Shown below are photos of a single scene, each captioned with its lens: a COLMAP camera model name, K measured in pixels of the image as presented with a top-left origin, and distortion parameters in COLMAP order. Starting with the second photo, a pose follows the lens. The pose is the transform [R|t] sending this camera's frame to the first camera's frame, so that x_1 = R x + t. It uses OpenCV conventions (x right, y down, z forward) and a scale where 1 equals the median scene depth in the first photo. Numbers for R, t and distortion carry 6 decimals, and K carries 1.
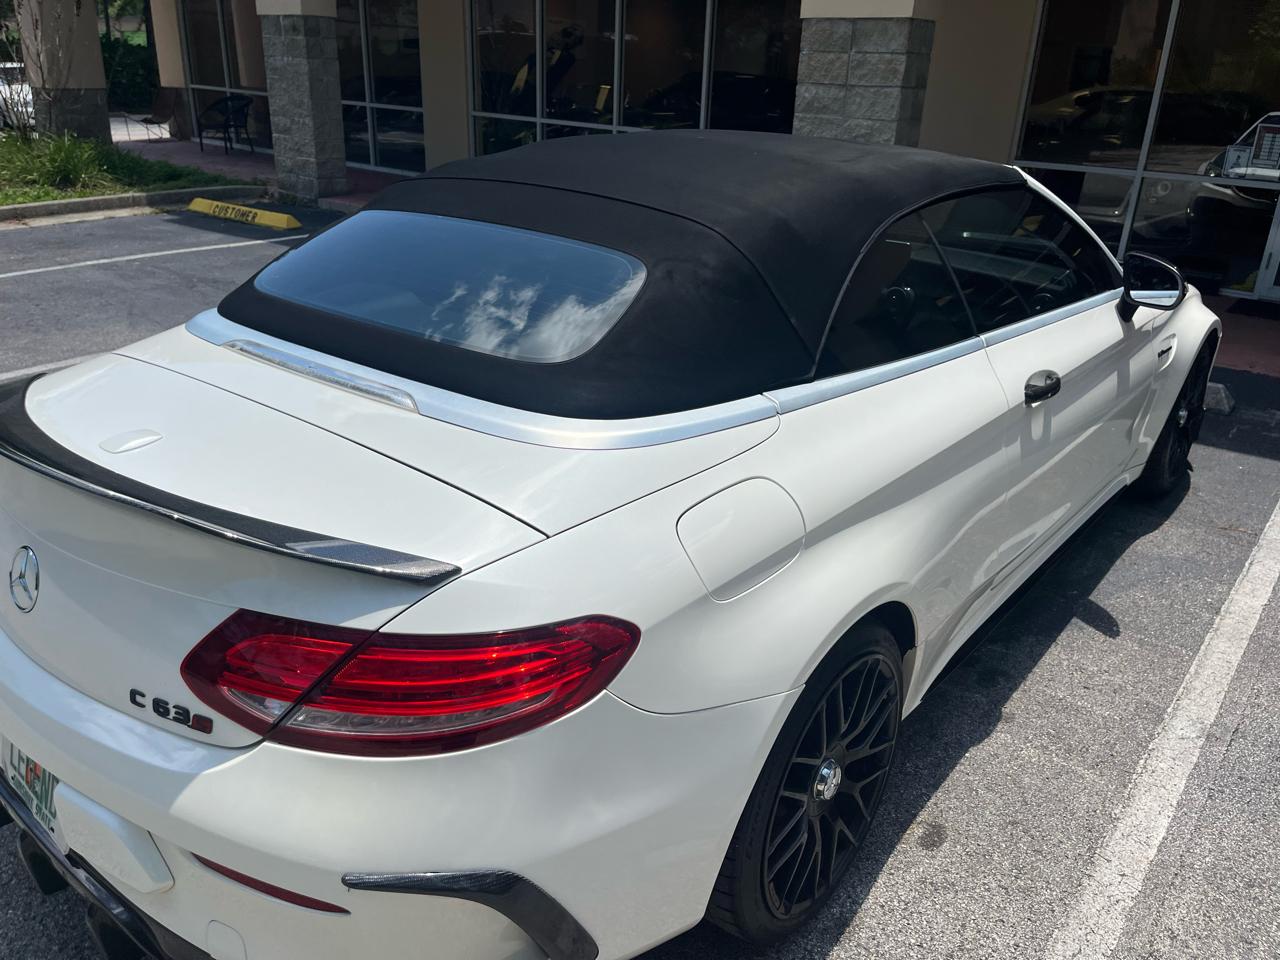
lens RADIAL K [[967.7, 0, 637.7], [0, 967.7, 480.4], [0, 0, 1]] dist [0.116316, -0.168835]
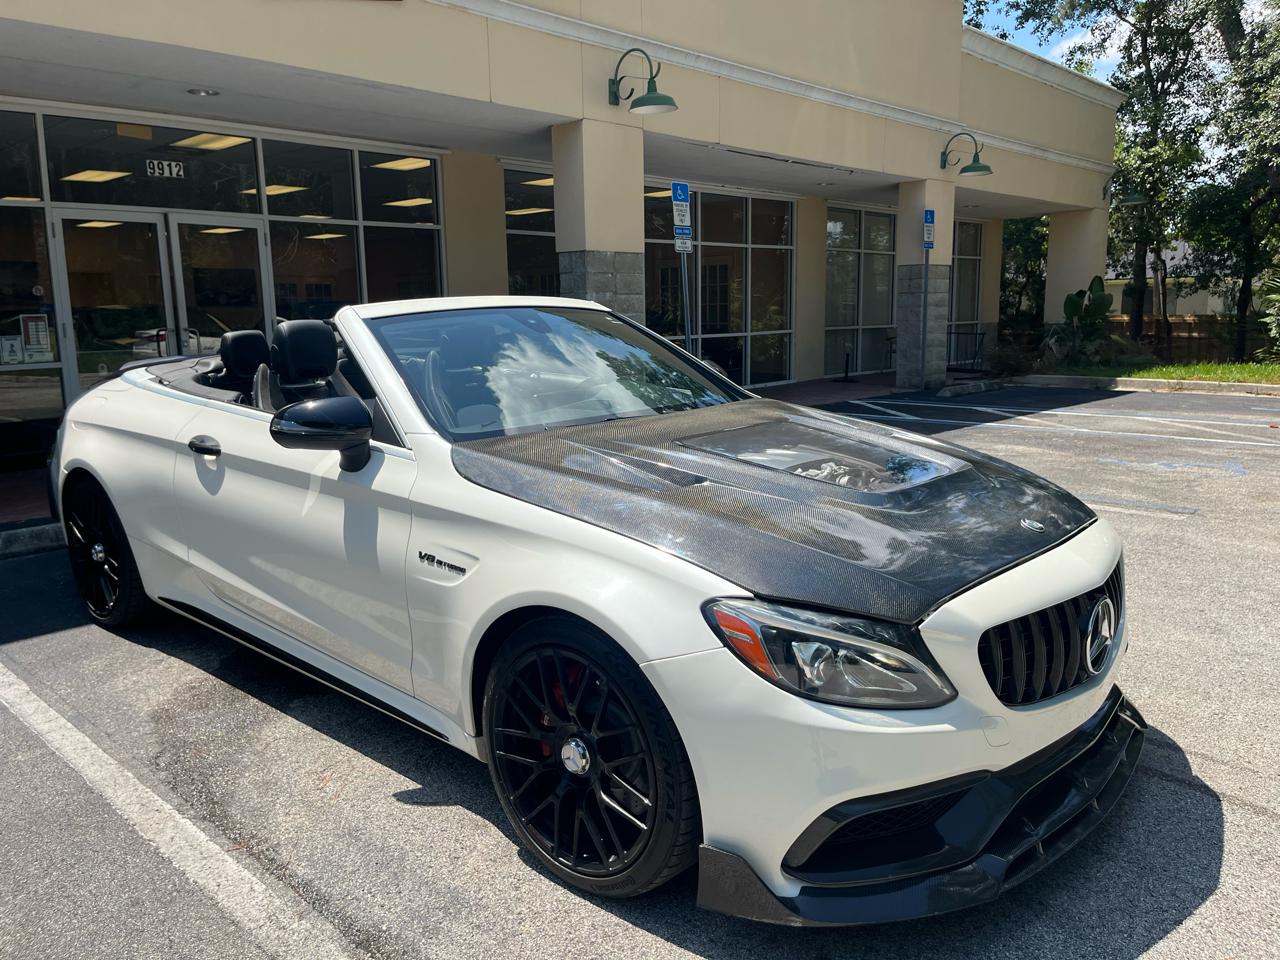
lens RADIAL K [[971.9, 0, 643.1], [0, 971.9, 480.2], [0, 0, 1]] dist [0.069929, -0.101340]
pose [[0.070800, -0.208711, 0.975411, -0.488001], [0.407349, 0.898659, 0.162721, -0.095410], [-0.910524, 0.385813, 0.148643, 0.286062]]
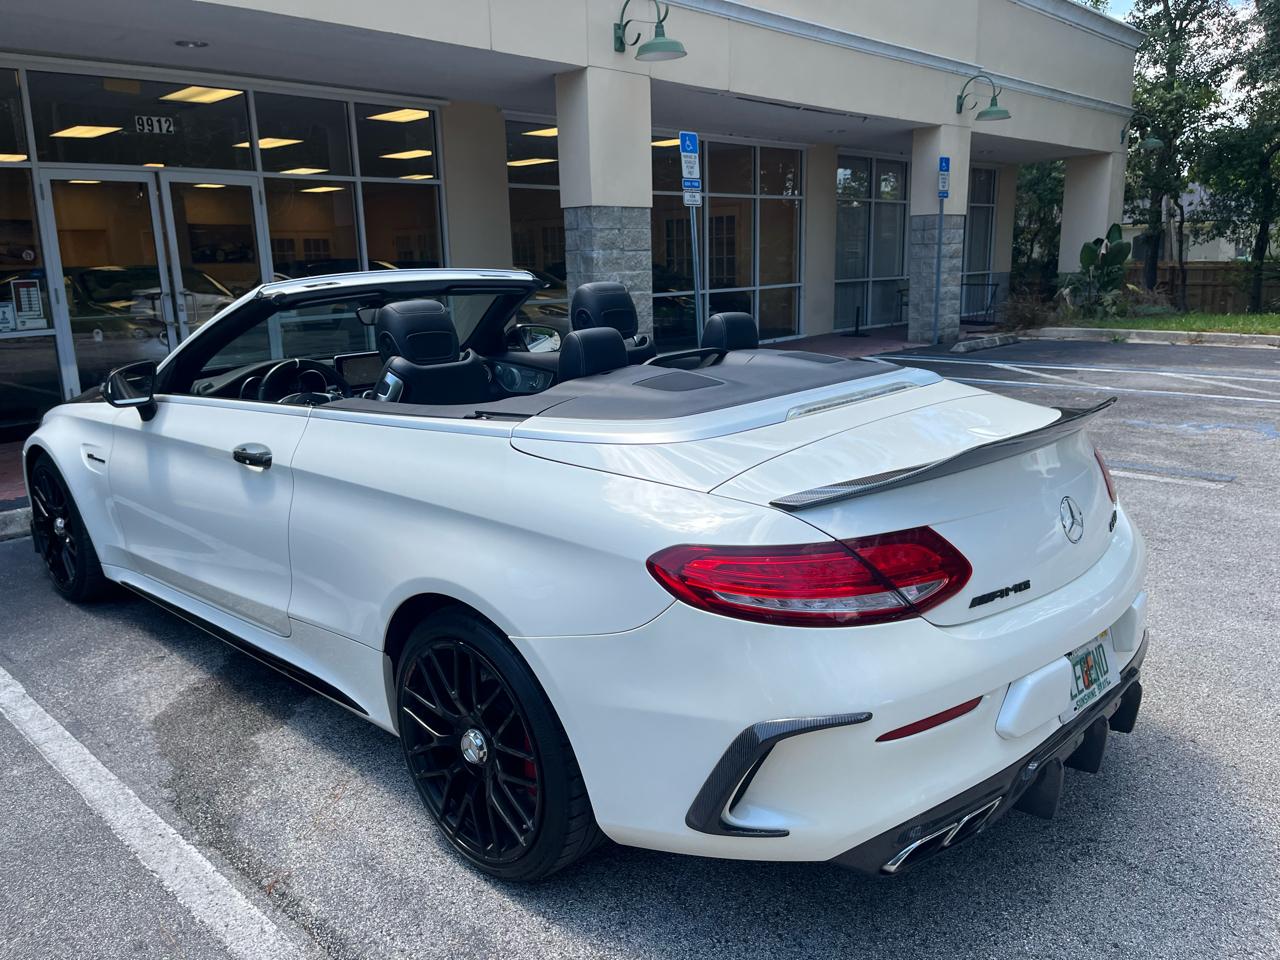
lens RADIAL K [[969.7, 0, 637.9], [0, 969.7, 484.4], [0, 0, 1]] dist [0.071840, -0.103063]
pose [[0.076516, -0.262060, 0.962013, -0.451975], [0.415877, 0.885295, 0.208084, -0.110780], [-0.906196, 0.384157, 0.176724, 0.293965]]
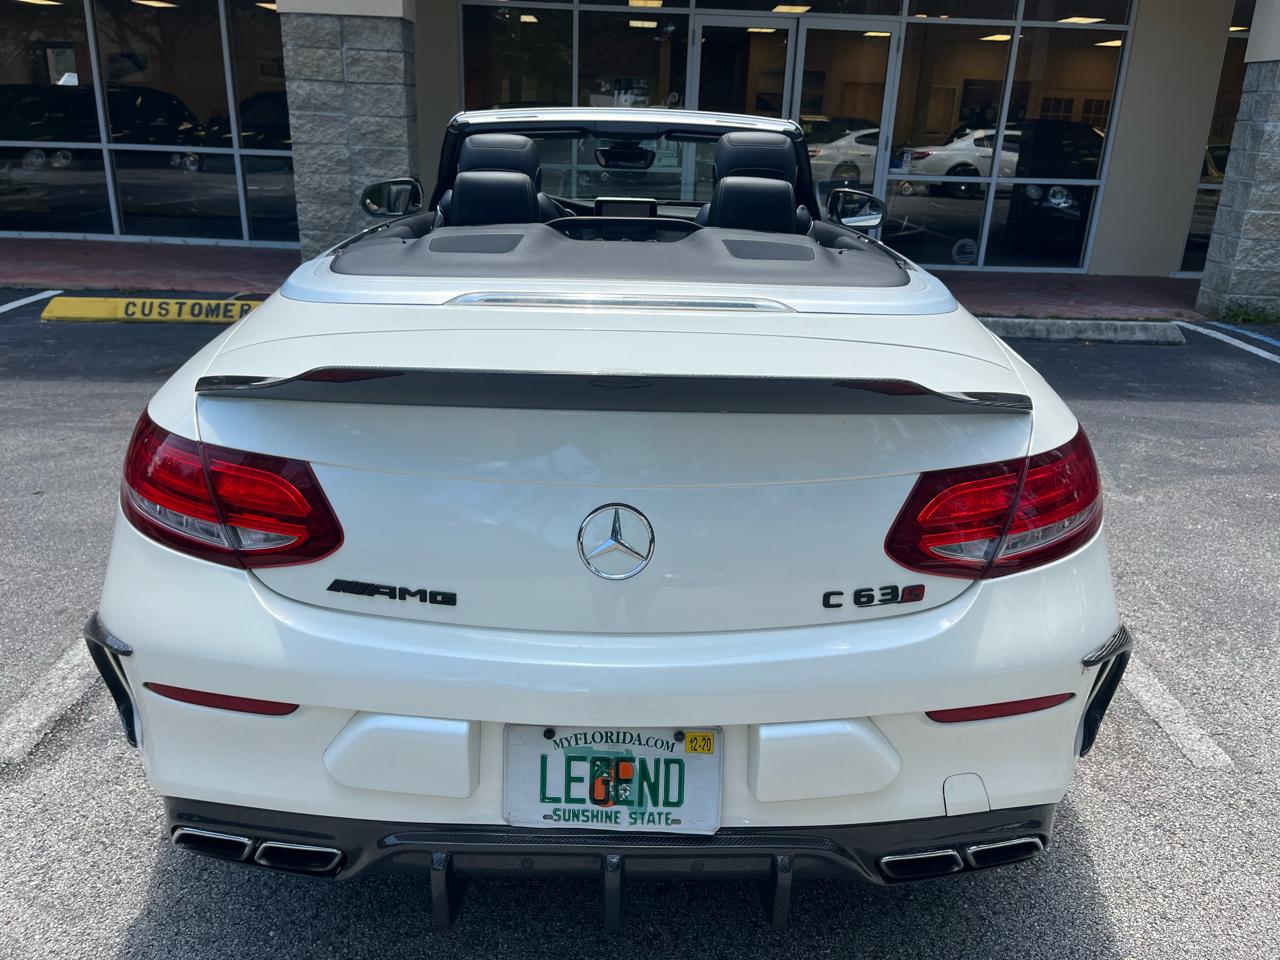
lens RADIAL K [[971.2, 0, 647.3], [0, 971.2, 480.8], [0, 0, 1]] dist [0.092744, -0.134919]
pose [[0.765005, -0.231024, 0.601162, -0.249609], [0.243982, 0.967831, 0.061456, 0.000615], [-0.596021, 0.099659, 0.796760, 0.068560]]
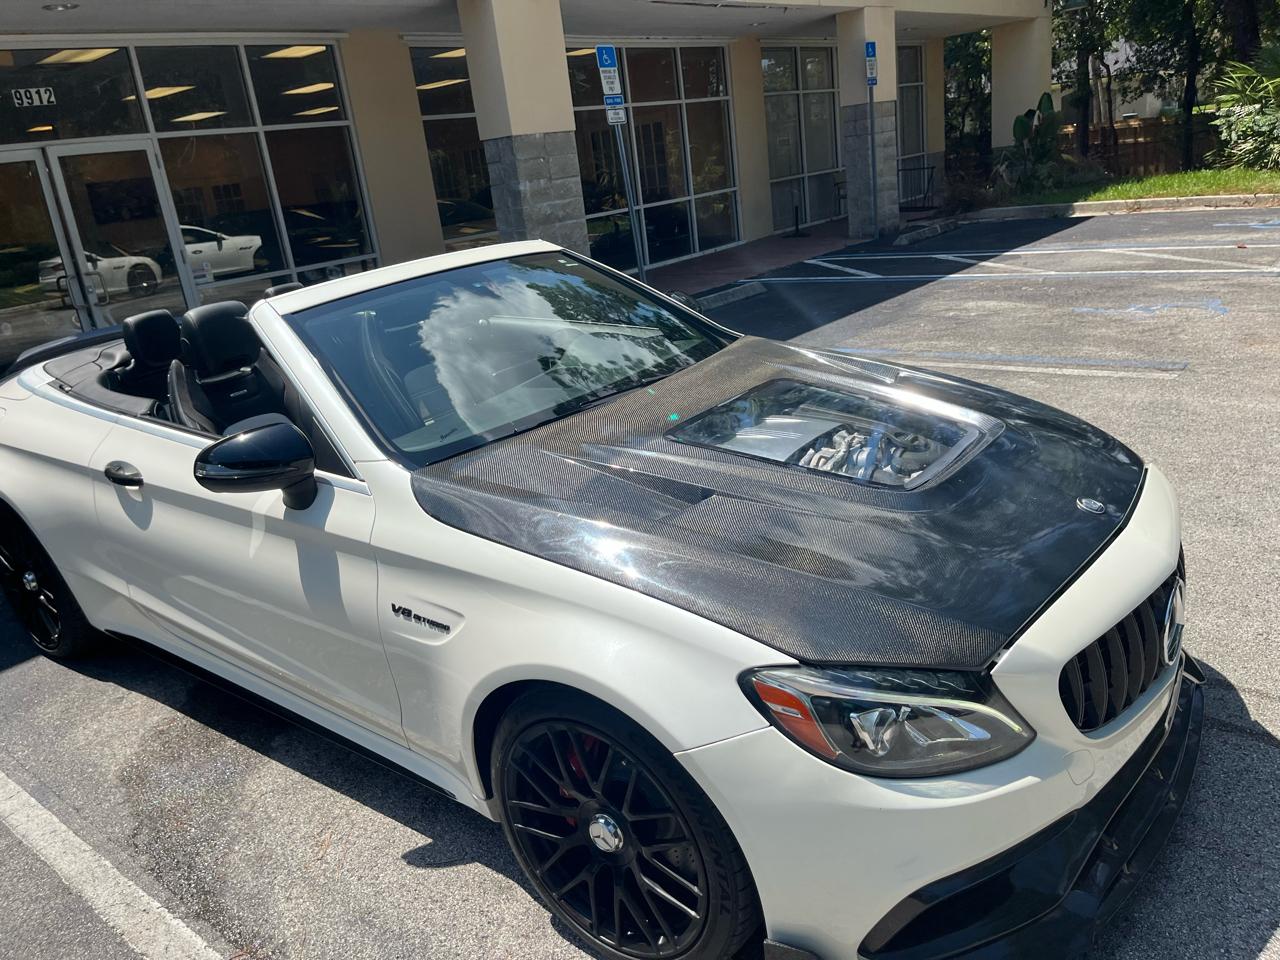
lens RADIAL K [[970.9, 0, 643.9], [0, 970.9, 479.6], [0, 0, 1]] dist [0.083414, -0.127220]
pose [[-0.003363, -0.348972, 0.937127, -0.423787], [0.497150, 0.812531, 0.304359, -0.137081], [-0.867658, 0.466917, 0.170759, 0.282583]]
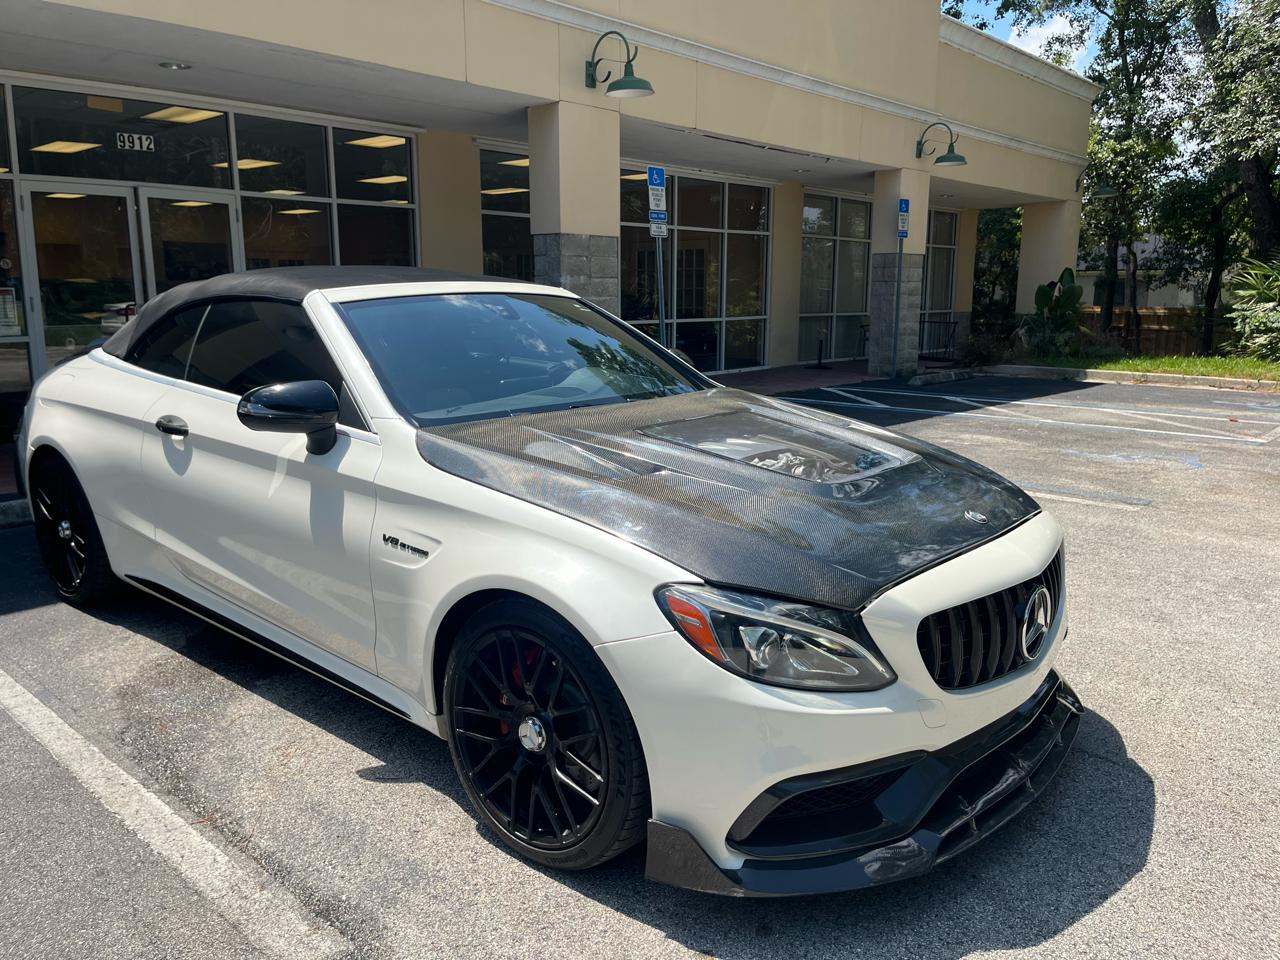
lens RADIAL K [[971.9, 0, 643.1], [0, 971.9, 480.2], [0, 0, 1]] dist [0.069929, -0.101340]
pose [[0.049593, -0.225582, 0.972961, -0.497668], [0.389784, 0.901283, 0.189096, -0.096782], [-0.919570, 0.369866, 0.132626, 0.277927]]
